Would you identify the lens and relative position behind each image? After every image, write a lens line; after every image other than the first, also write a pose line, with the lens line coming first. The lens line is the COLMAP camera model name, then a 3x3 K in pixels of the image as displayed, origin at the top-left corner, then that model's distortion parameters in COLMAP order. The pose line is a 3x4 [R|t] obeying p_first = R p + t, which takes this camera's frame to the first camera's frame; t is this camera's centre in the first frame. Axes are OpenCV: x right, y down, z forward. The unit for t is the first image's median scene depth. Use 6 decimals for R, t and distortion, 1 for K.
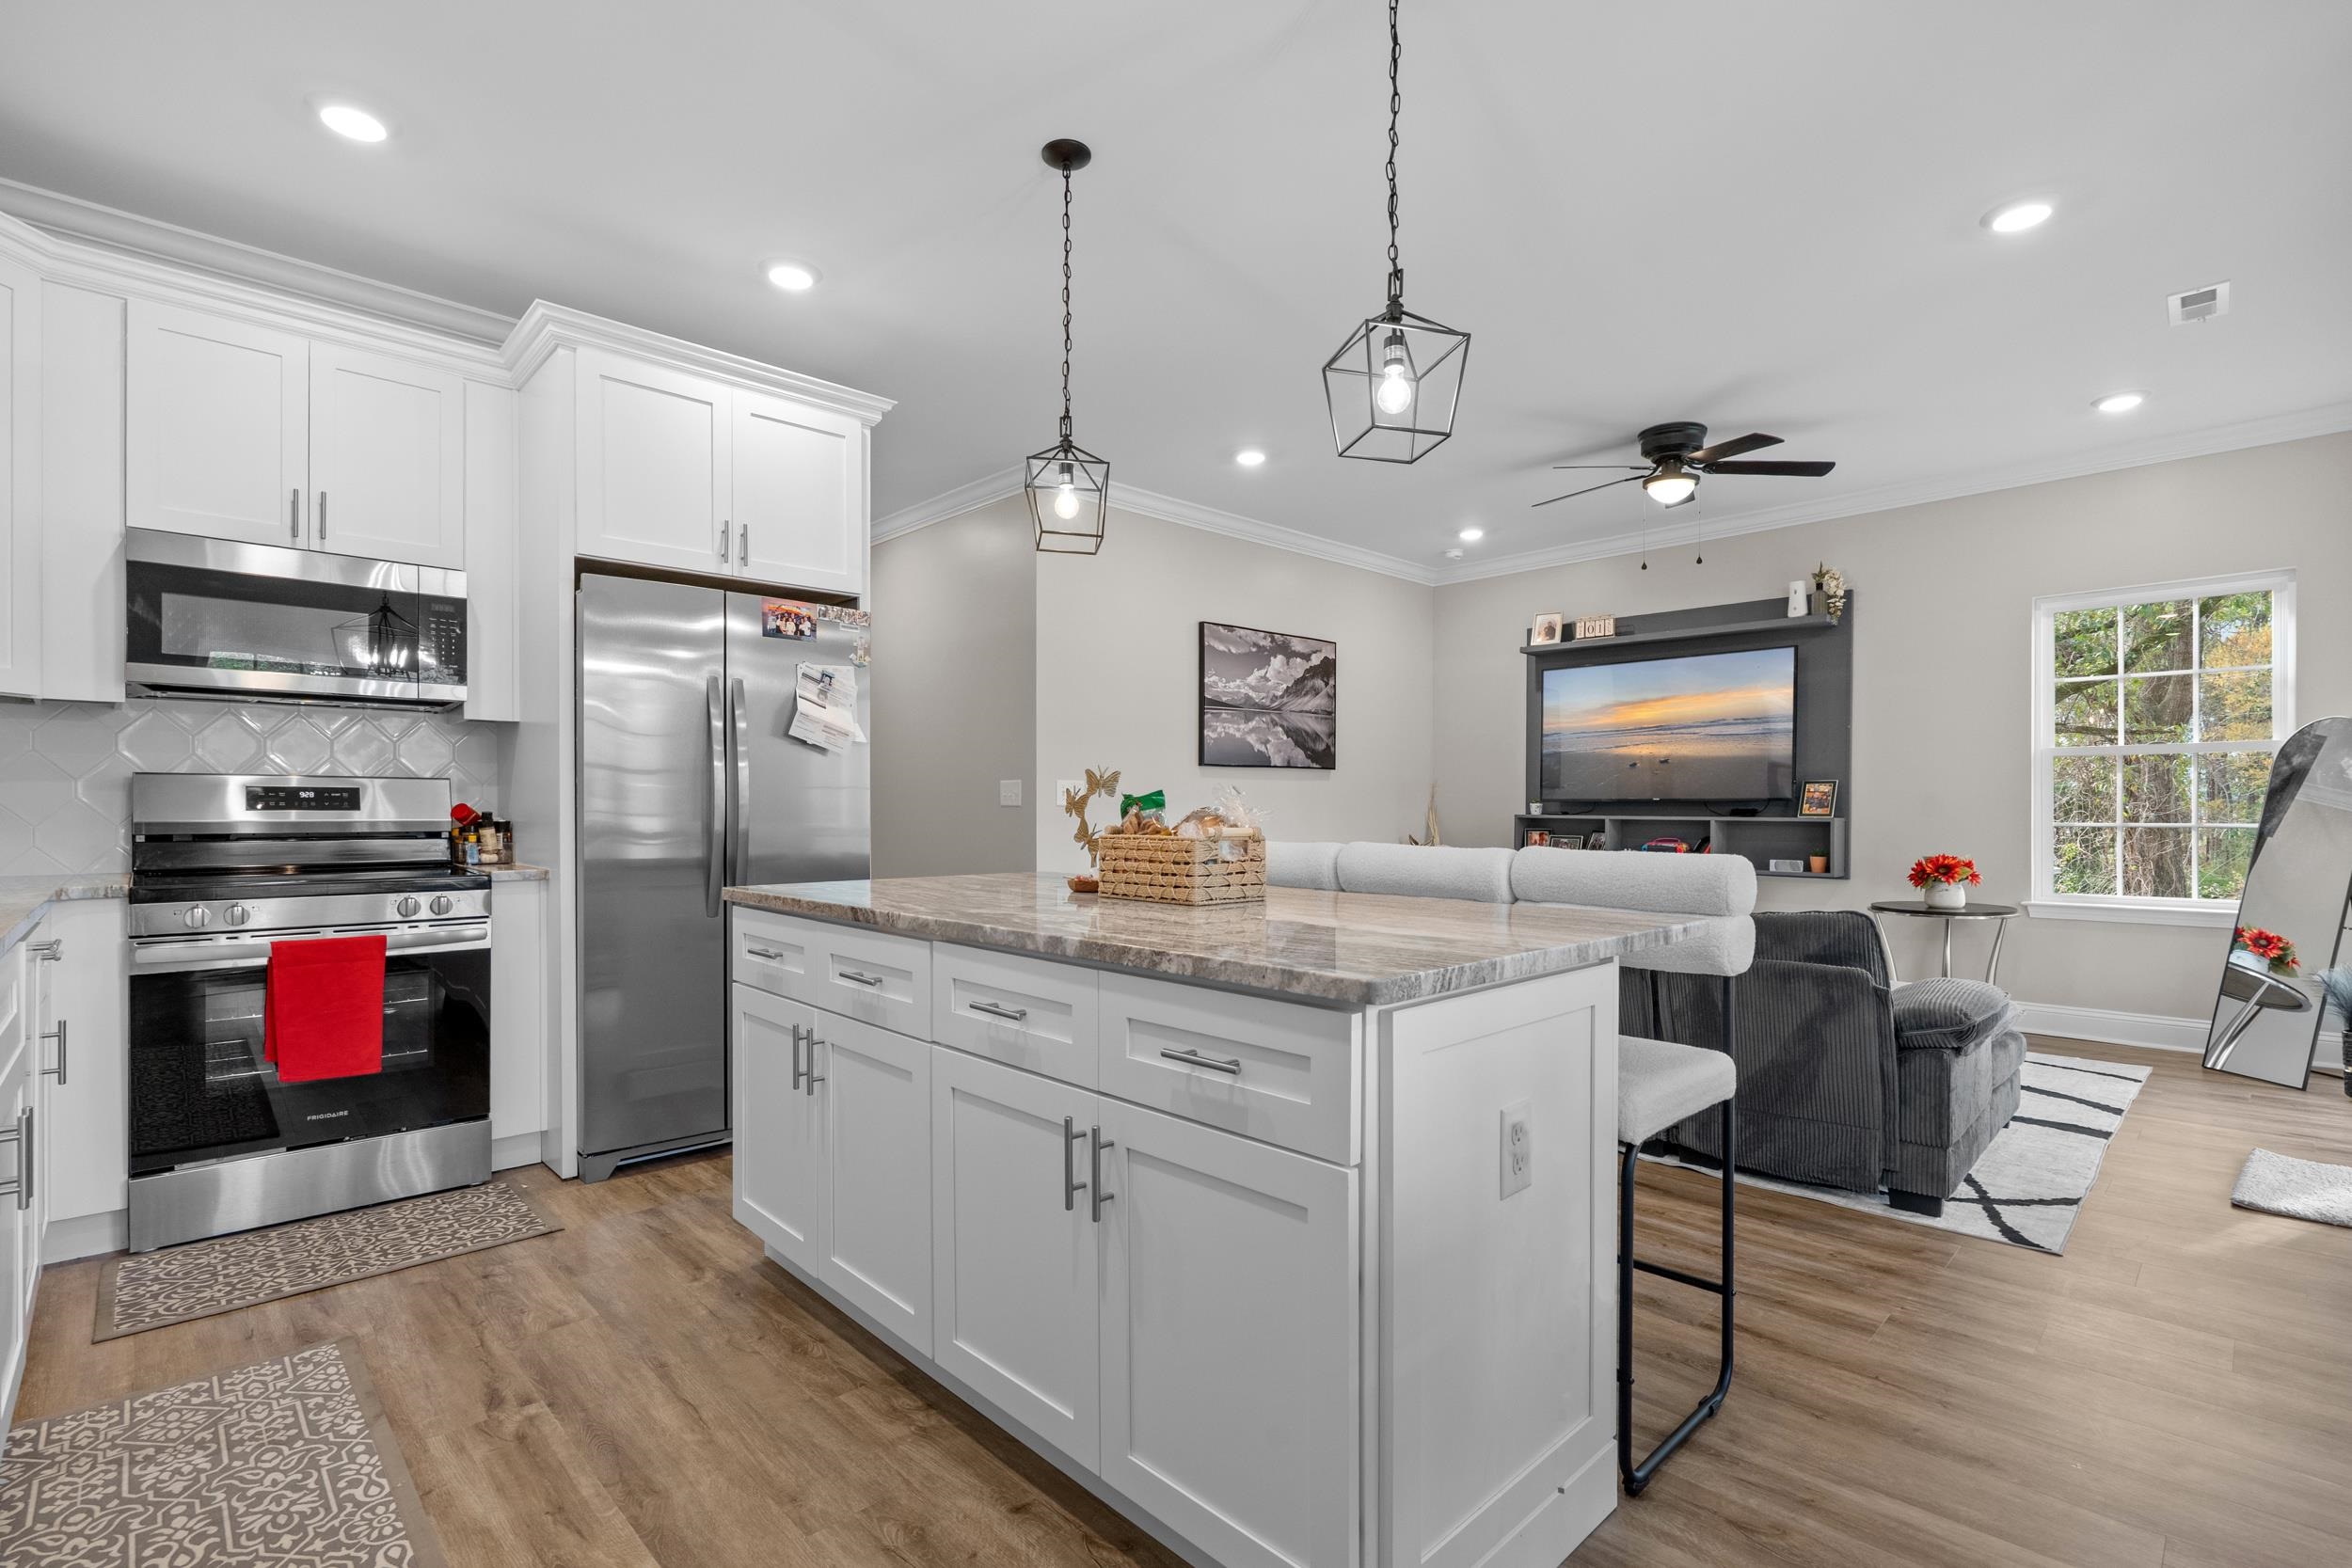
lens RADIAL K [[1076.3, 0, 1155.4], [0, 1076.3, 811.4], [0, 0, 1]] dist [-0.009866, 0.004674]
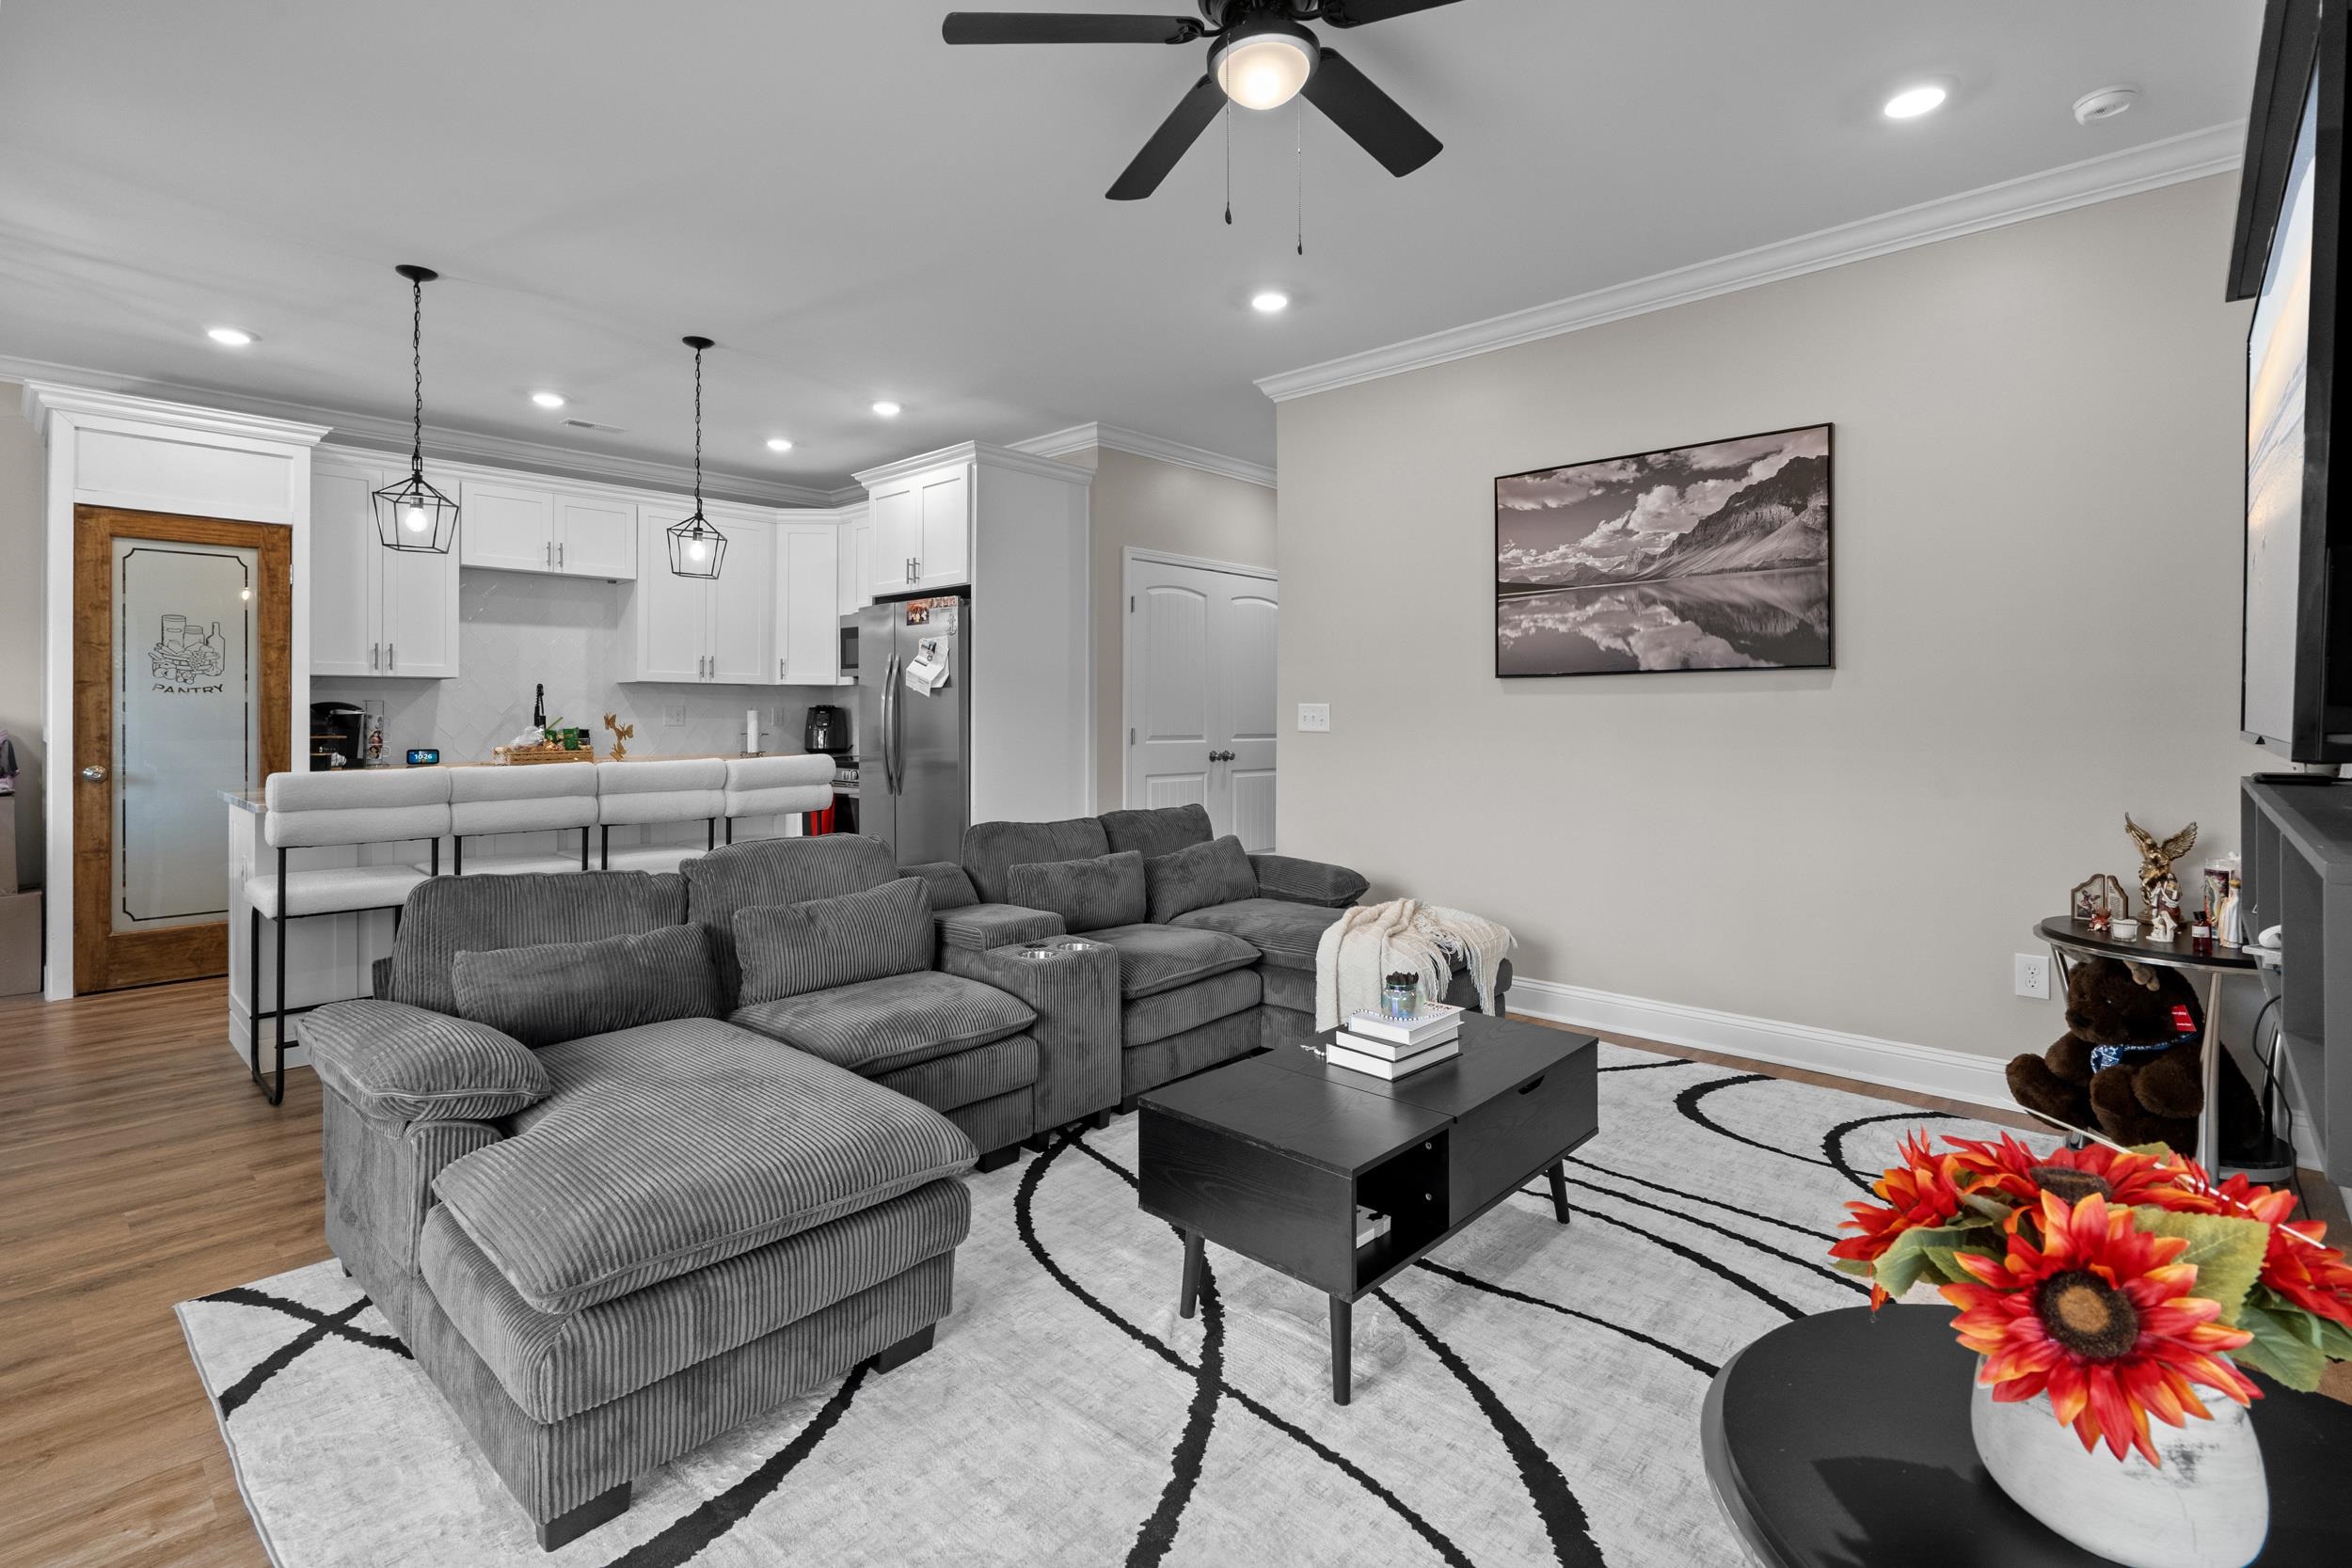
lens RADIAL K [[1076.3, 0, 1161.4], [0, 1076.3, 712.3], [0, 0, 1]] dist [-0.009866, 0.004674]
pose [[0.069264, 0.000520, -0.997598, 1.170484], [-0.004747, 0.999989, 0.000192, -0.030554], [0.997587, 0.004722, 0.069266, 1.155253]]
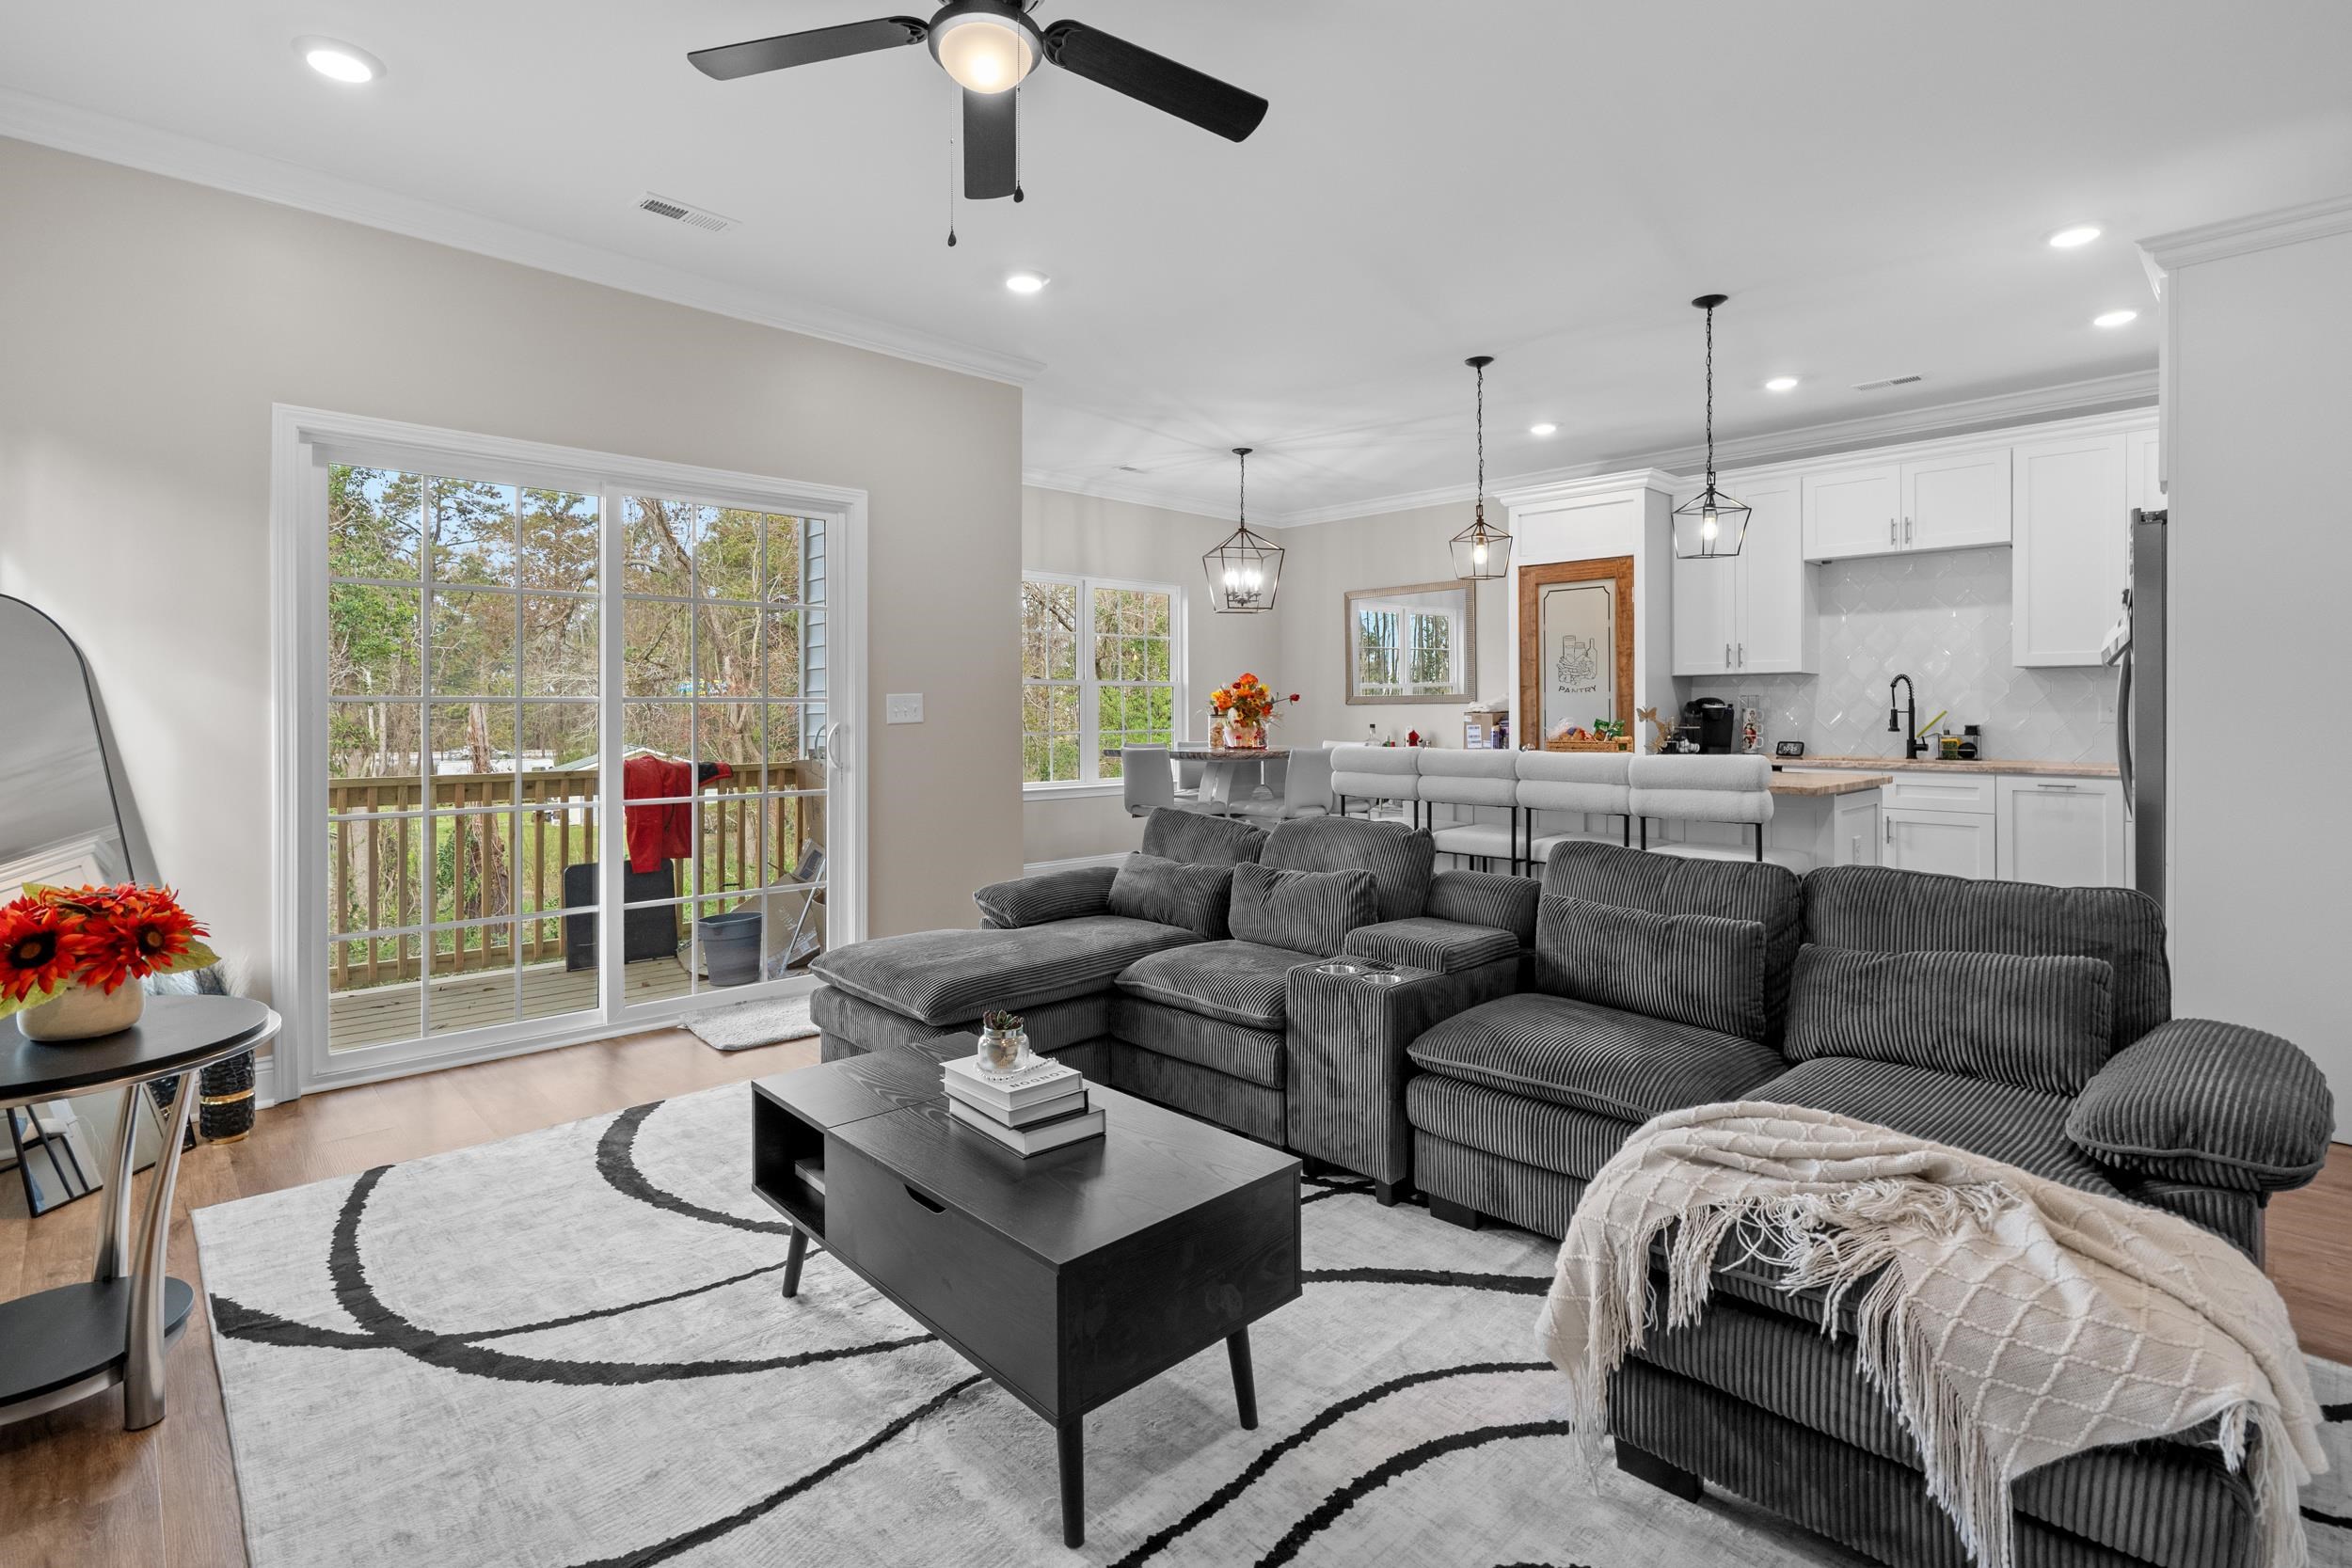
lens RADIAL K [[1076.3, 0, 1158.1], [0, 1076.3, 730.0], [0, 0, 1]] dist [-0.009866, 0.004674]
pose [[-0.999915, 0.002157, -0.012862, 0.525297], [0.001843, 0.999700, 0.024419, -0.030290], [0.012910, 0.024393, -0.999619, 1.815291]]
